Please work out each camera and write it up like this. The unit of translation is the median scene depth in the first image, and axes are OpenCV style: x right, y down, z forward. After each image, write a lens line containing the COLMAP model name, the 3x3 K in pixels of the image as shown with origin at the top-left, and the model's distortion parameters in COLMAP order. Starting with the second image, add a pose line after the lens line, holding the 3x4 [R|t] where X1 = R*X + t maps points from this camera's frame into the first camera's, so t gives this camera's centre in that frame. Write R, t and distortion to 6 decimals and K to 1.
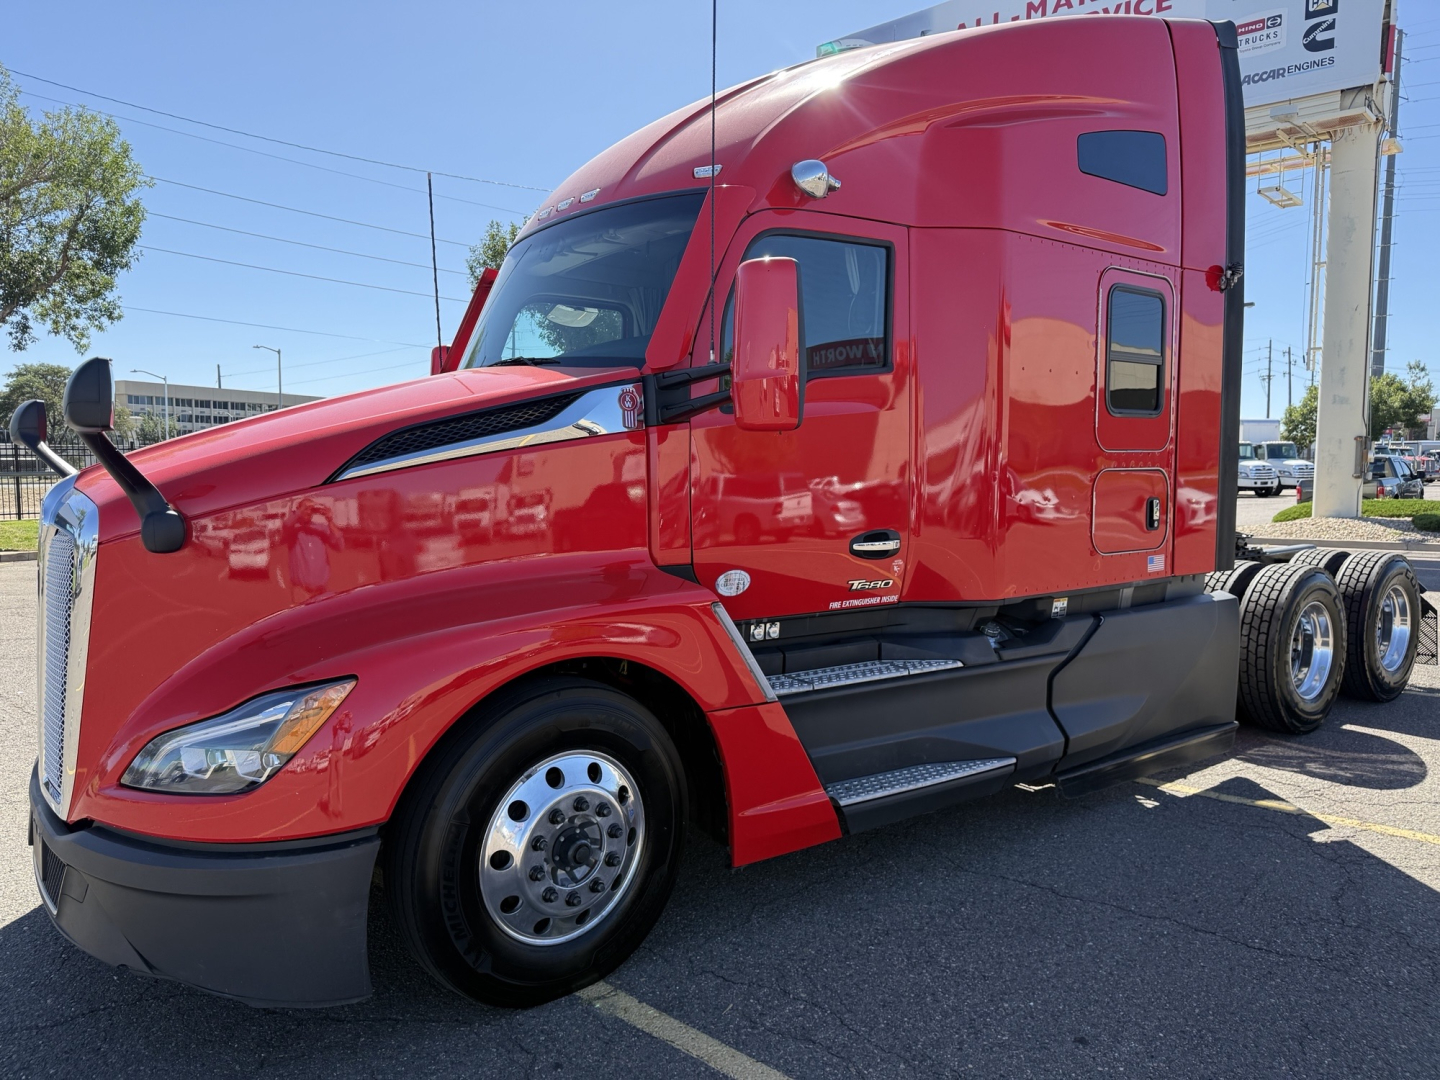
lens RADIAL K [[953.1, 0, 805.6], [0, 953.1, 541.0], [0, 0, 1]] dist [0.002526, 0.039651]
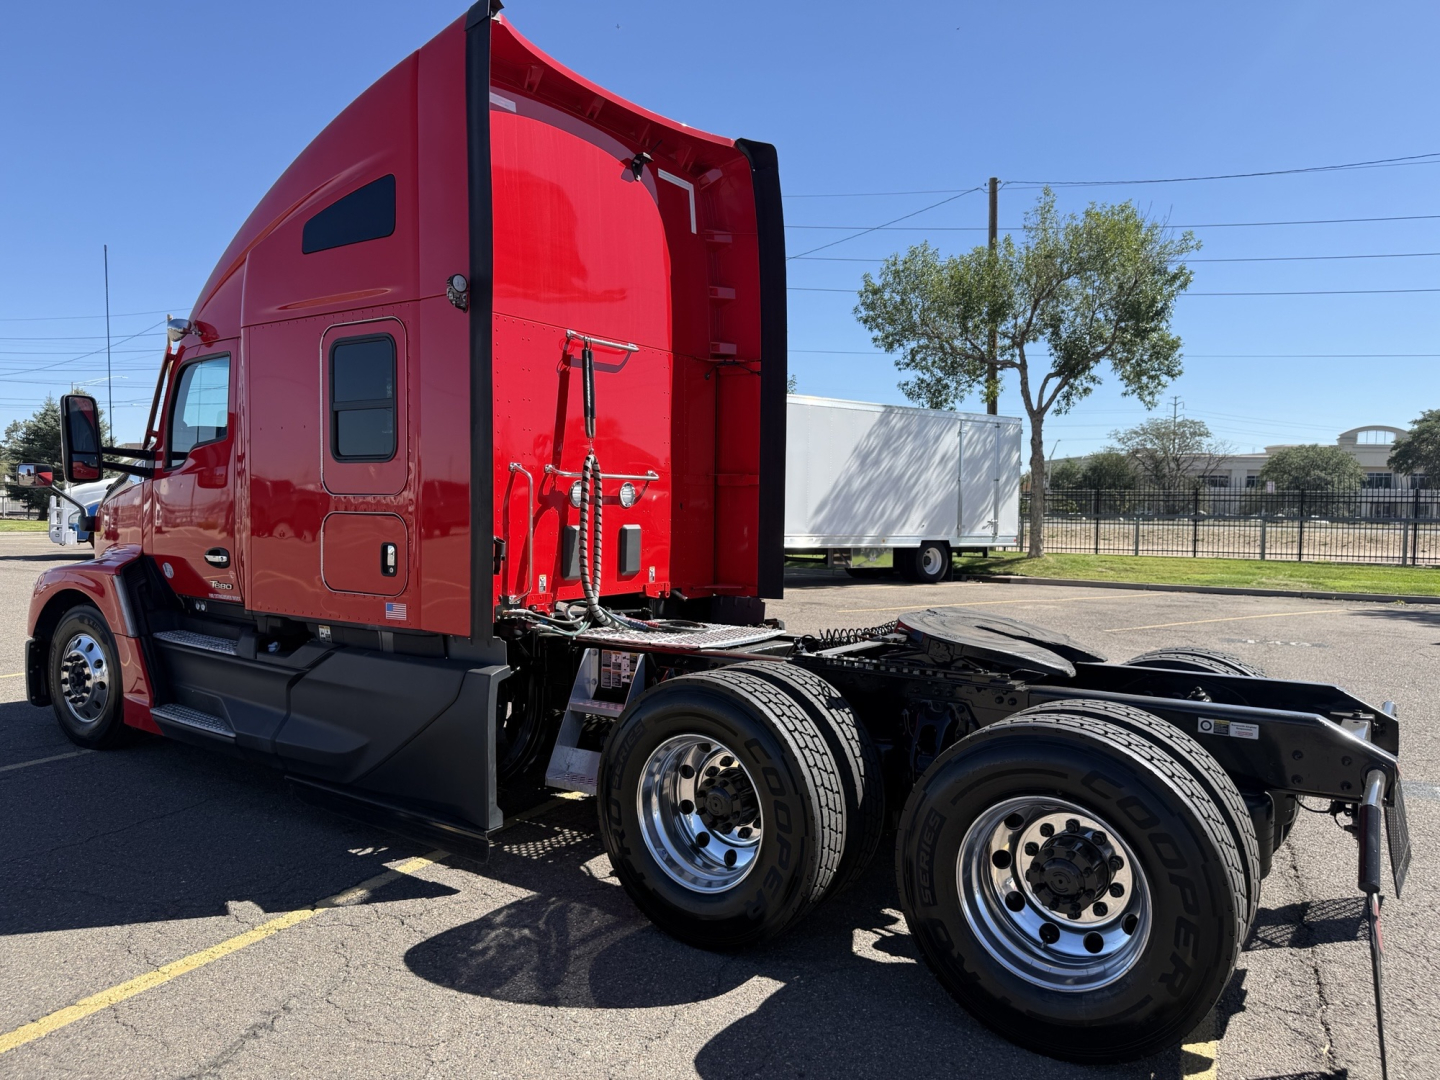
lens RADIAL K [[1010.0, 0, 717.5], [0, 1010.0, 565.4], [0, 0, 1]] dist [0.064091, -0.069188]
pose [[0.290511, 0.062231, -0.954846, 1.382736], [-0.086080, 0.995537, 0.038694, -0.086960], [0.952992, 0.070952, 0.294571, 0.969143]]
